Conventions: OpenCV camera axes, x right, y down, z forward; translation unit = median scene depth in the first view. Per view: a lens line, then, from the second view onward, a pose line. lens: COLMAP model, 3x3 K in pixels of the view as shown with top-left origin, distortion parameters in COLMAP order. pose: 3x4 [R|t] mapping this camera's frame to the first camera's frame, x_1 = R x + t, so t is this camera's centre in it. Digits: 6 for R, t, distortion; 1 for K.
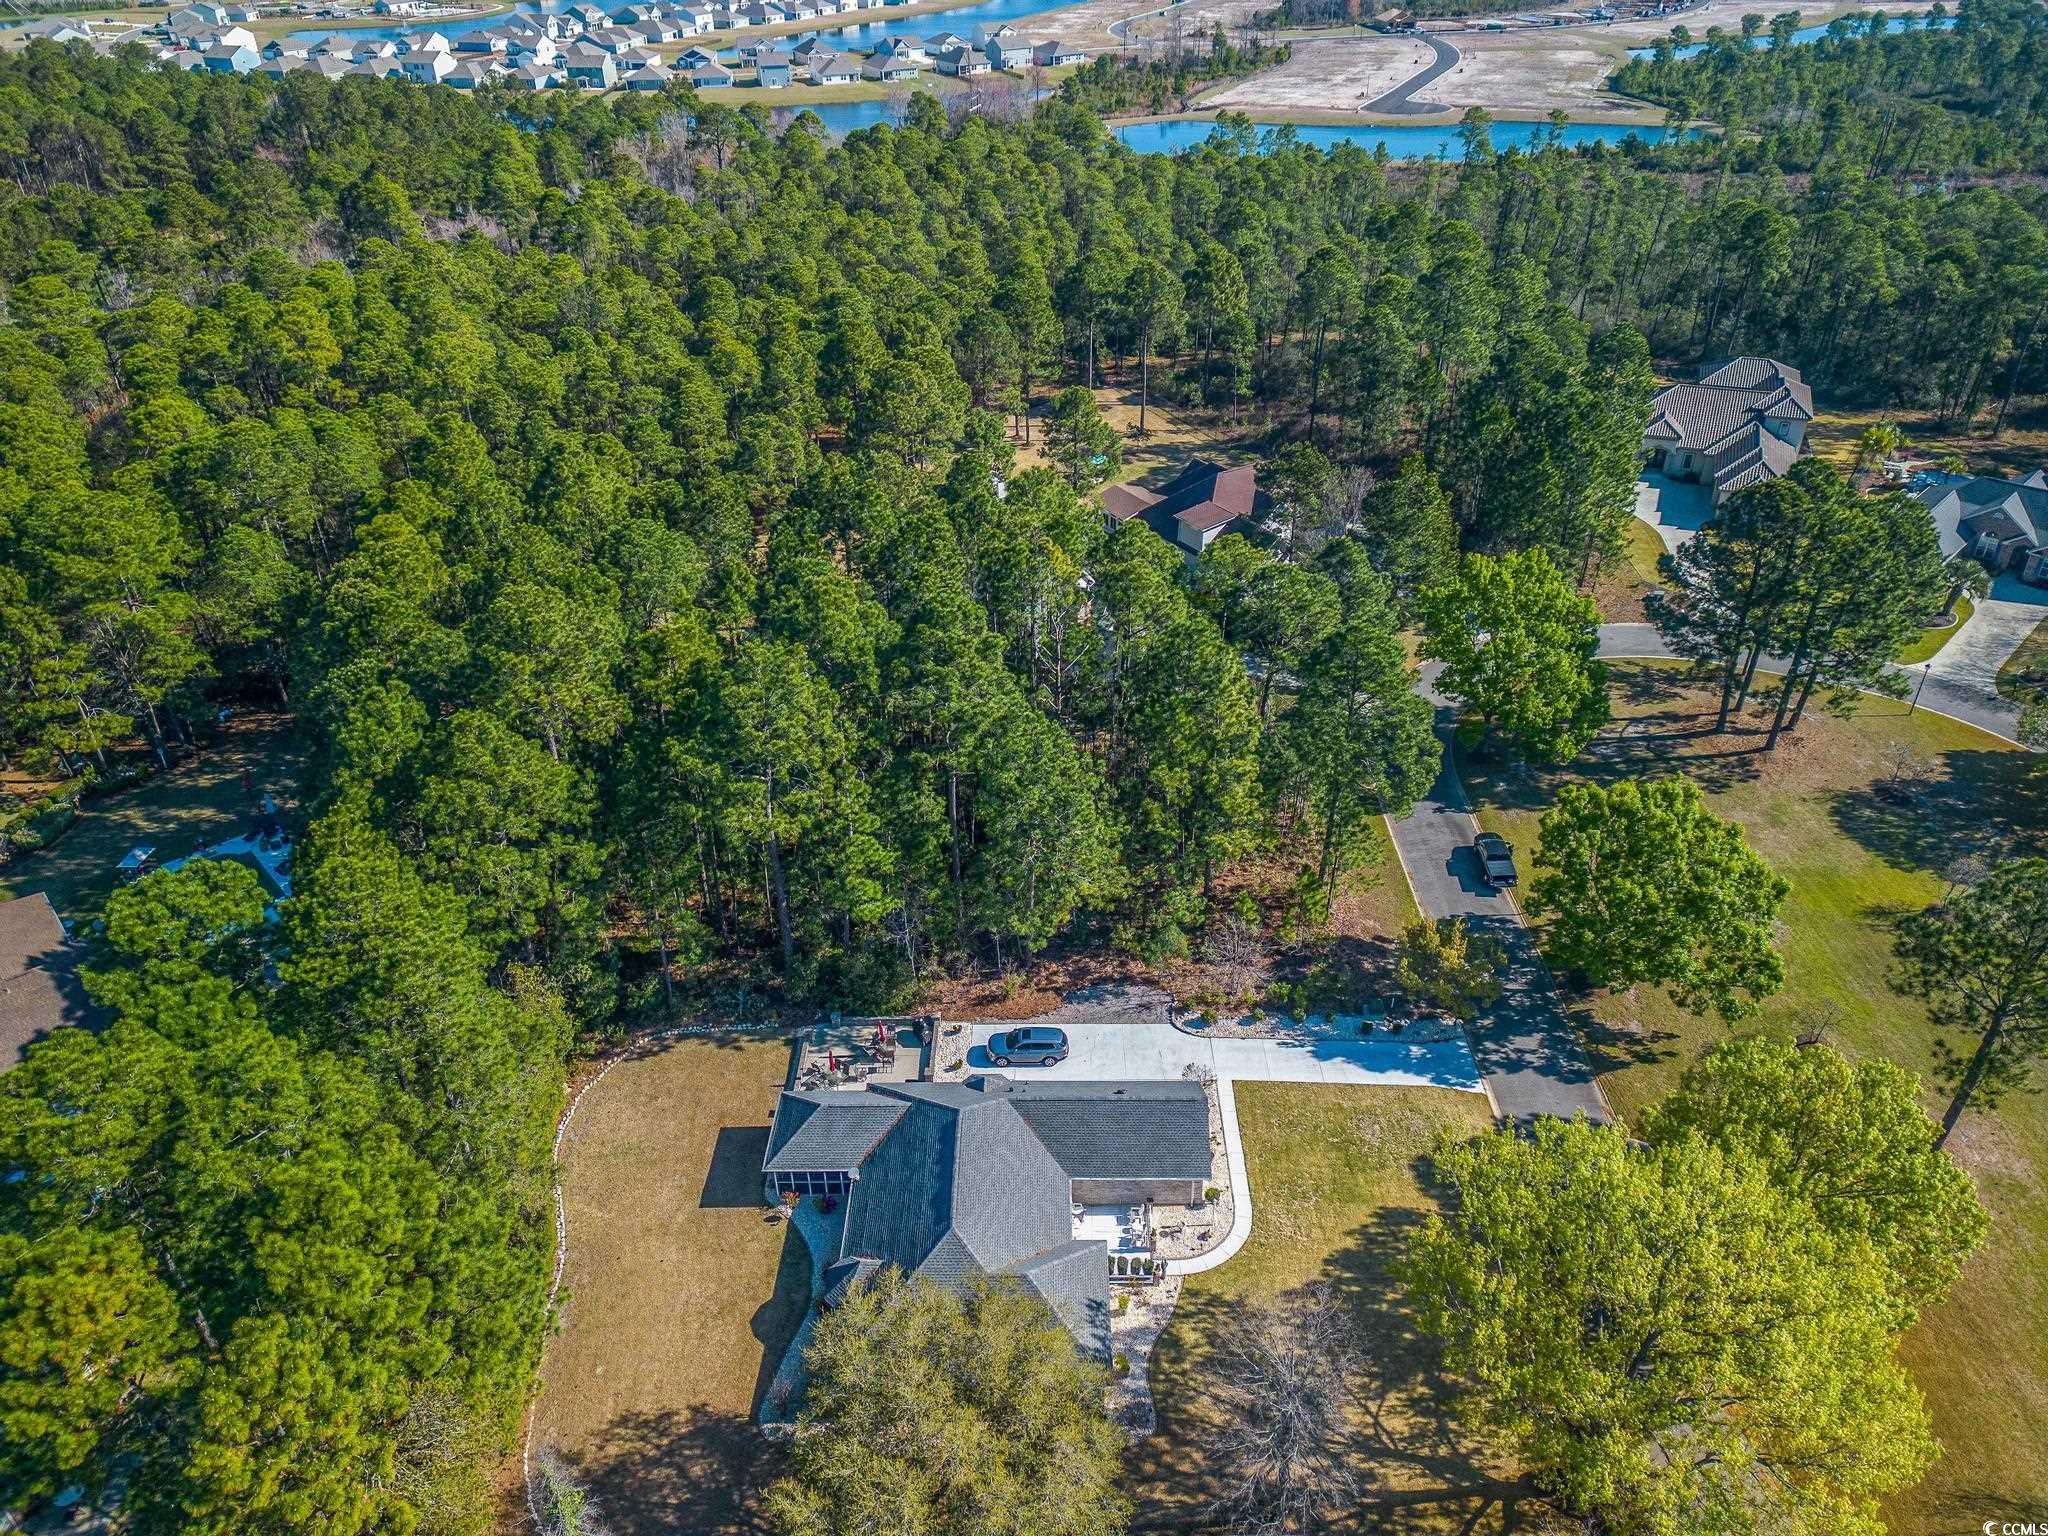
lens RADIAL K [[1423.8, 0, 1028.9], [0, 1423.8, 744.9], [0, 0, 1]] dist [0.055421, -0.045254]
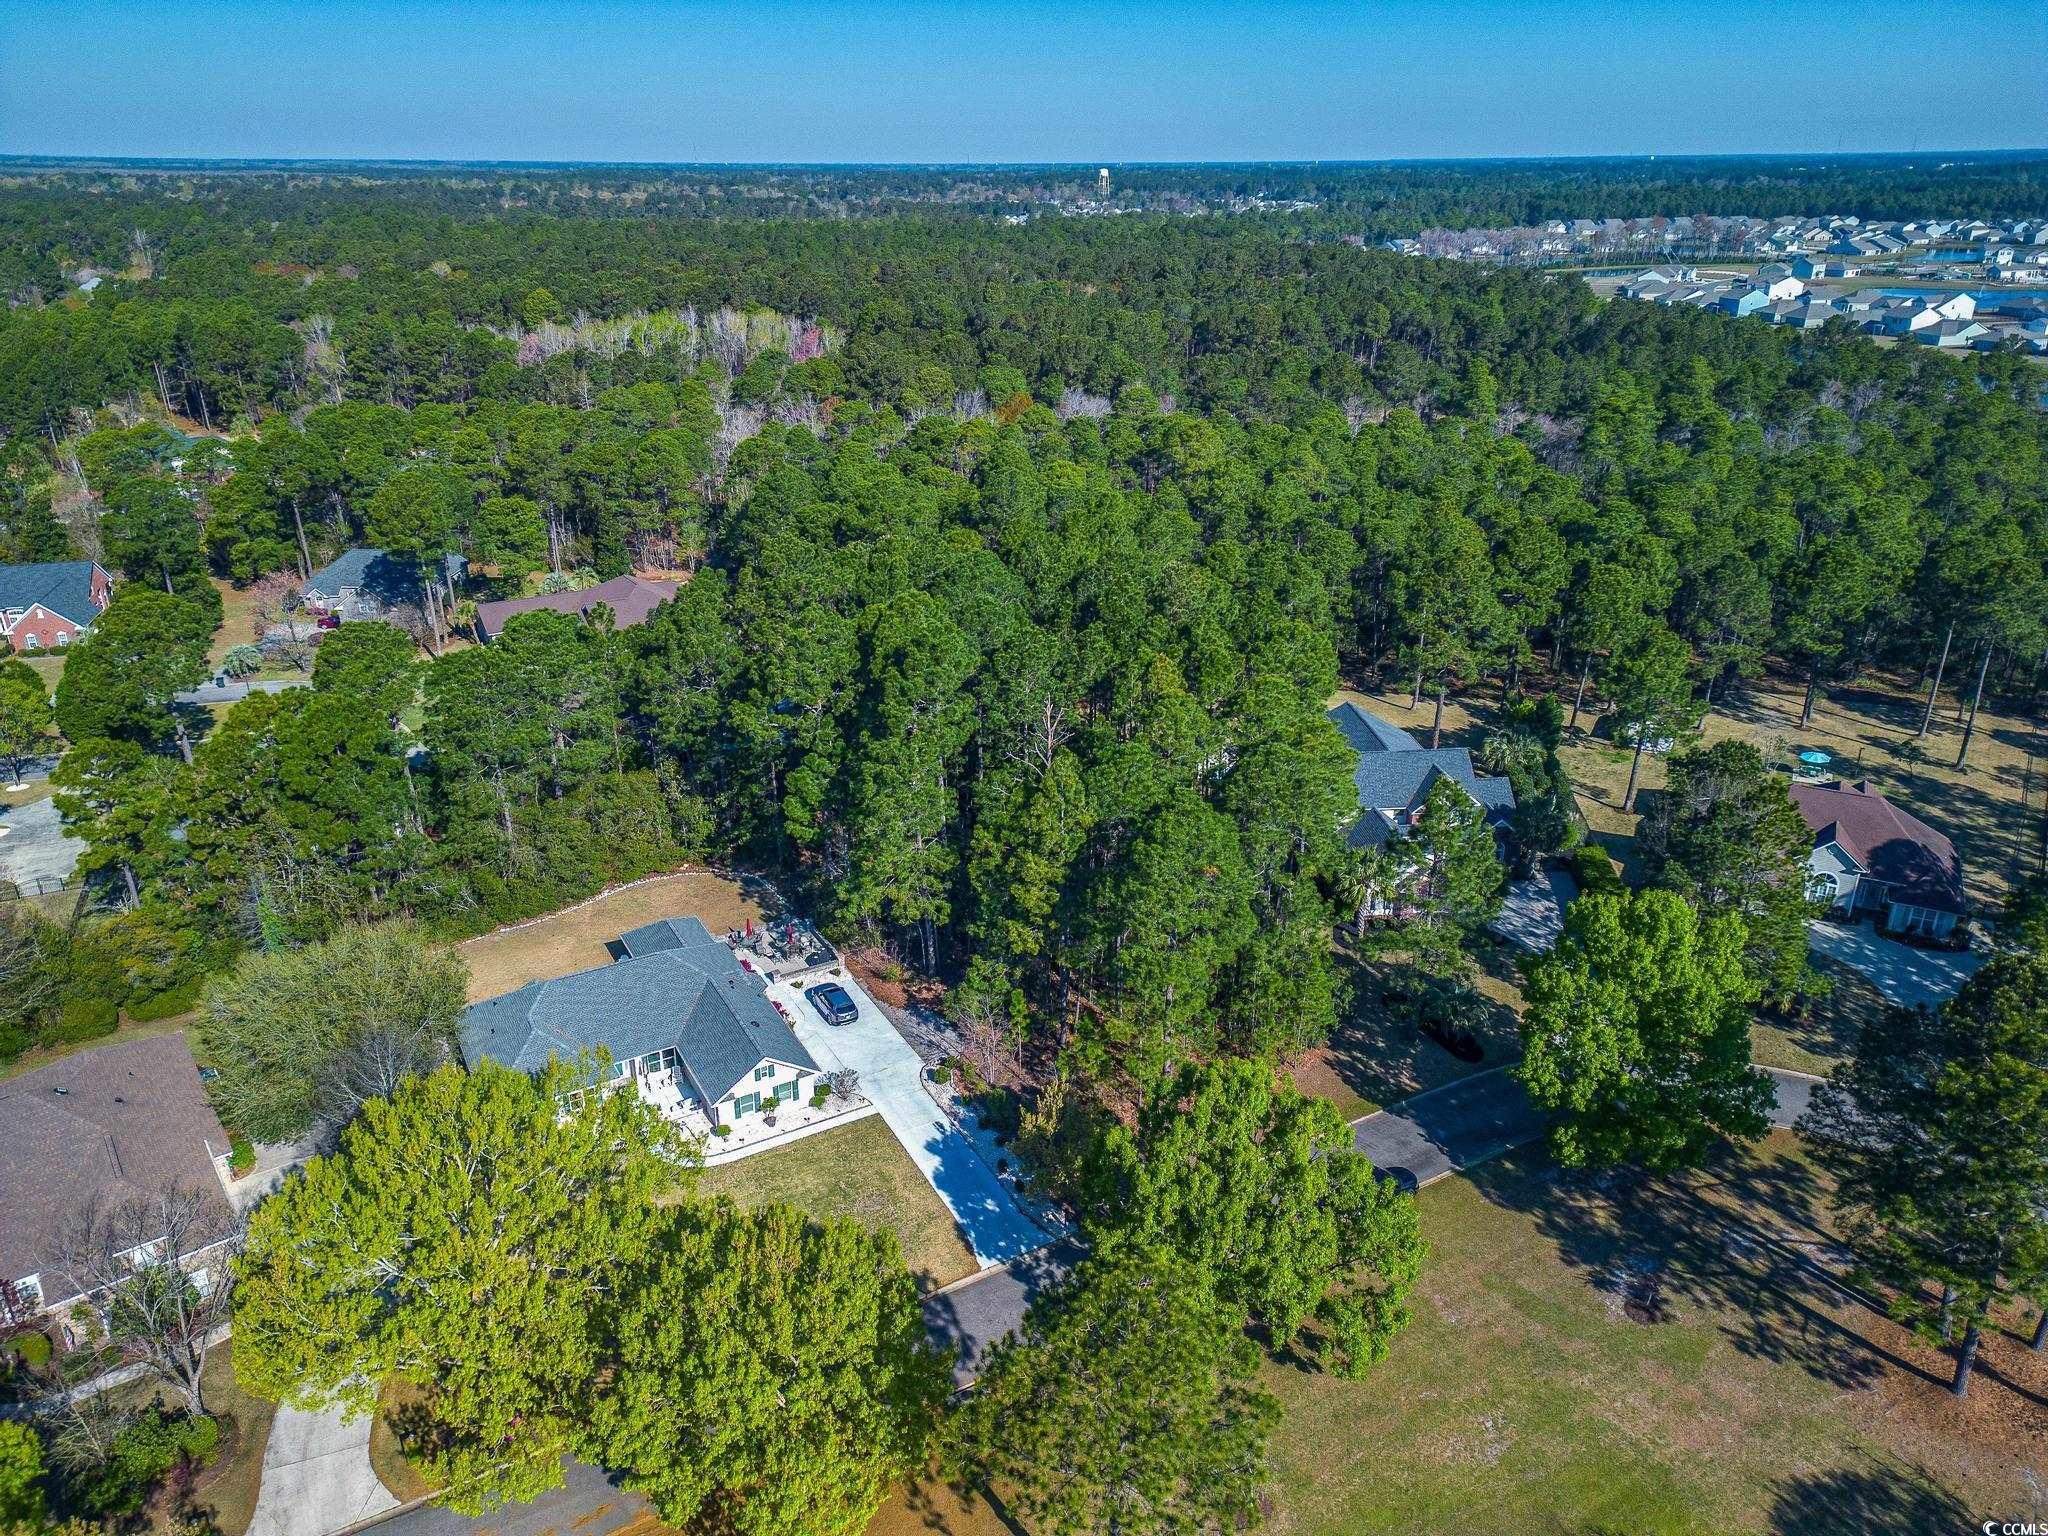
lens RADIAL K [[1423.8, 0, 1050.2], [0, 1423.8, 734.4], [0, 0, 1]] dist [0.055421, -0.045254]
pose [[0.504360, 0.328131, -0.798718, 0.930660], [-0.452890, 0.888072, 0.078856, -0.153320], [0.735195, 0.321960, 0.596515, 0.350950]]
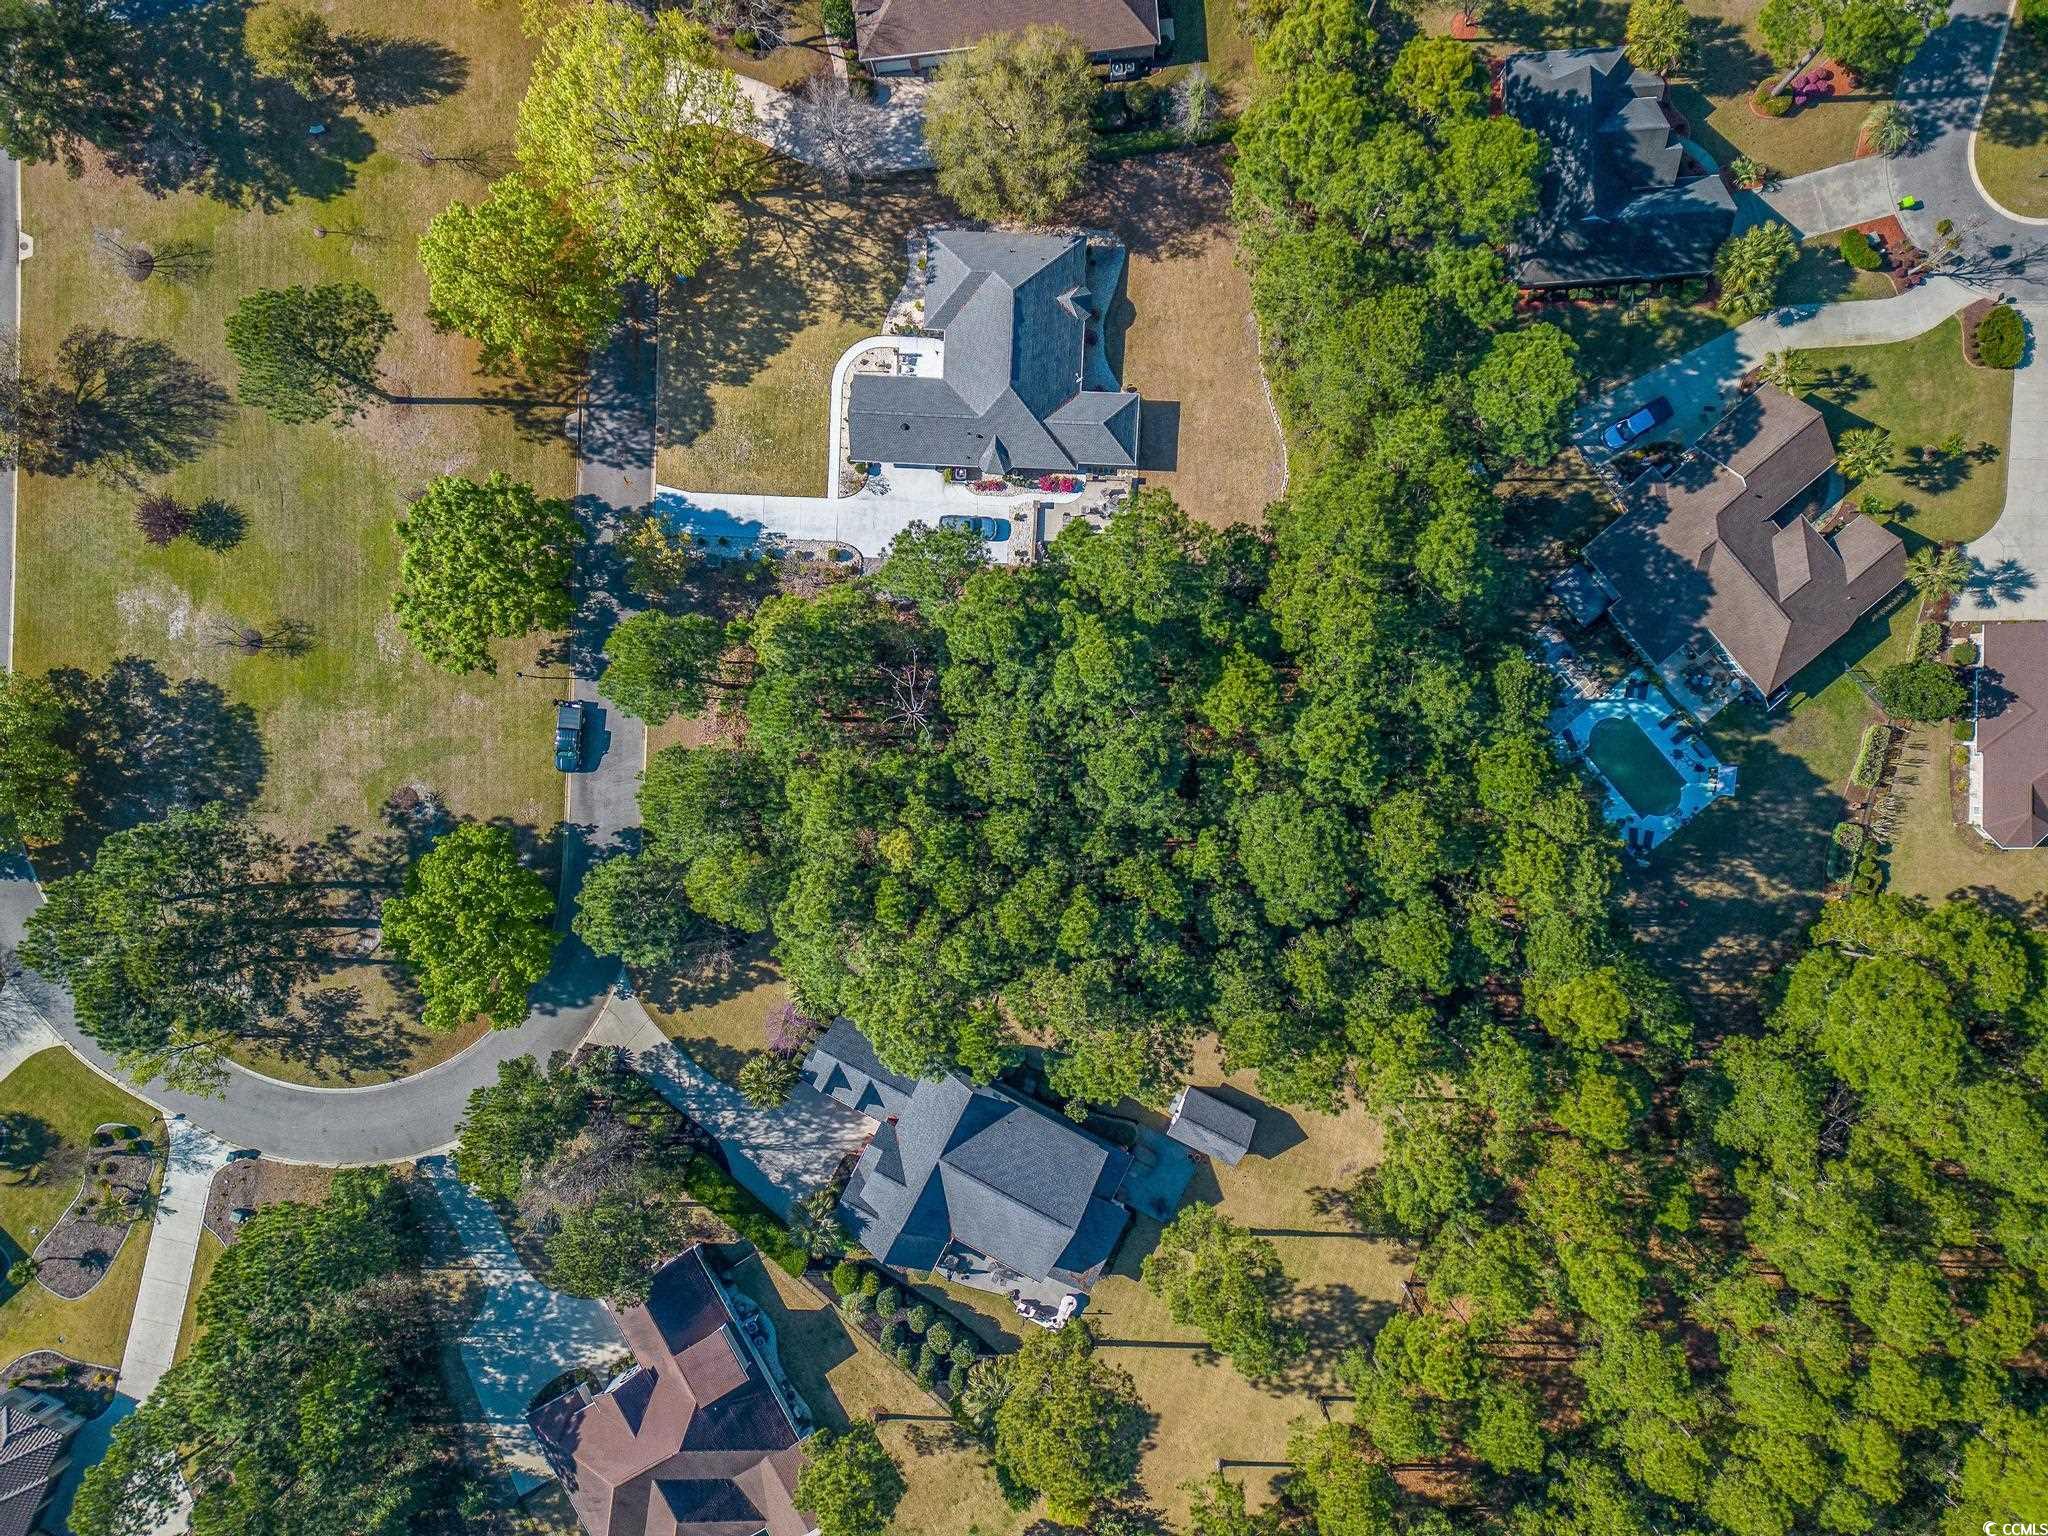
lens RADIAL K [[1423.8, 0, 1024.6], [0, 1423.8, 784.3], [0, 0, 1]] dist [0.055421, -0.045254]
pose [[-0.998032, -0.038880, 0.049196, -0.138362], [0.062417, -0.540942, 0.838741, -1.073025], [-0.005998, 0.840161, 0.542304, 0.440387]]
